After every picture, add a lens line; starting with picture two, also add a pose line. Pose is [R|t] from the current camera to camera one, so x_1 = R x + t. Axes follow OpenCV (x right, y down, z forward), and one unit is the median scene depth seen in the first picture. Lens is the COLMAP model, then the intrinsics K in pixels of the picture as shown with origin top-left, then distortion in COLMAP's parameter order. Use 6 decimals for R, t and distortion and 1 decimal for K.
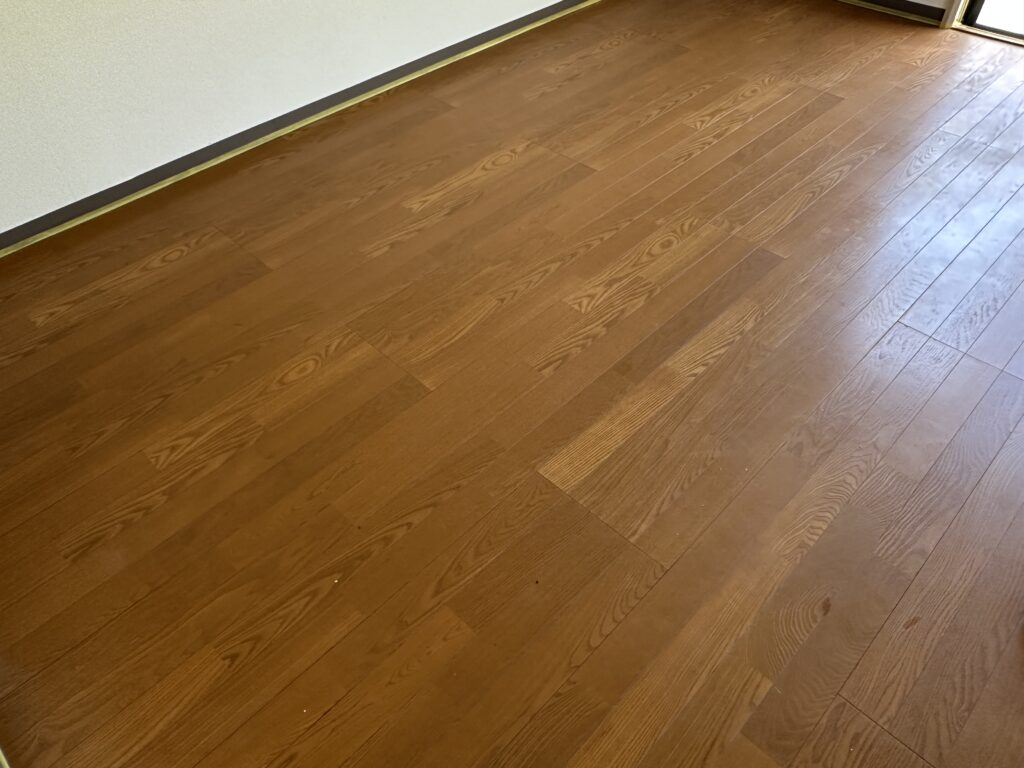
lens RADIAL K [[728.0, 0, 512.0], [0, 728.0, 384.0], [0, 0, 1]] dist [-0.001865, -0.002656]
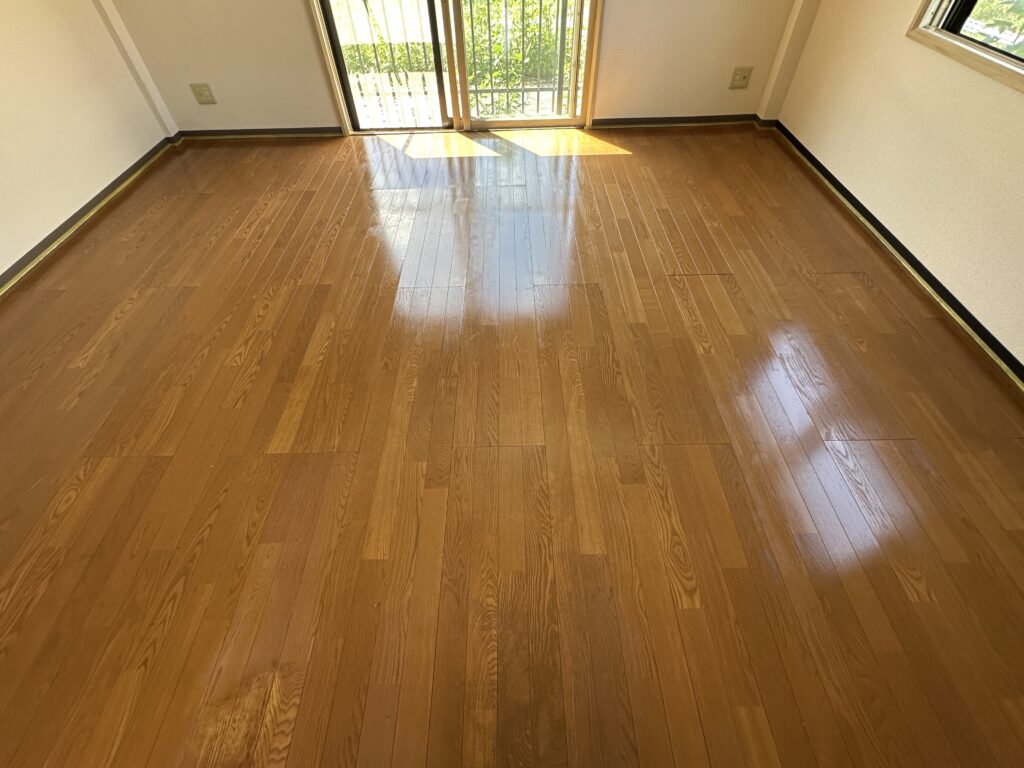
lens RADIAL K [[471.2, 0, 512.0], [0, 471.2, 384.0], [0, 0, 1]] dist [0.000349, -0.000474]
pose [[0.703901, -0.525018, 0.478414, -0.002154], [0.515586, 0.840944, 0.164270, 0.073151], [-0.488564, 0.131034, 0.862633, -0.197642]]
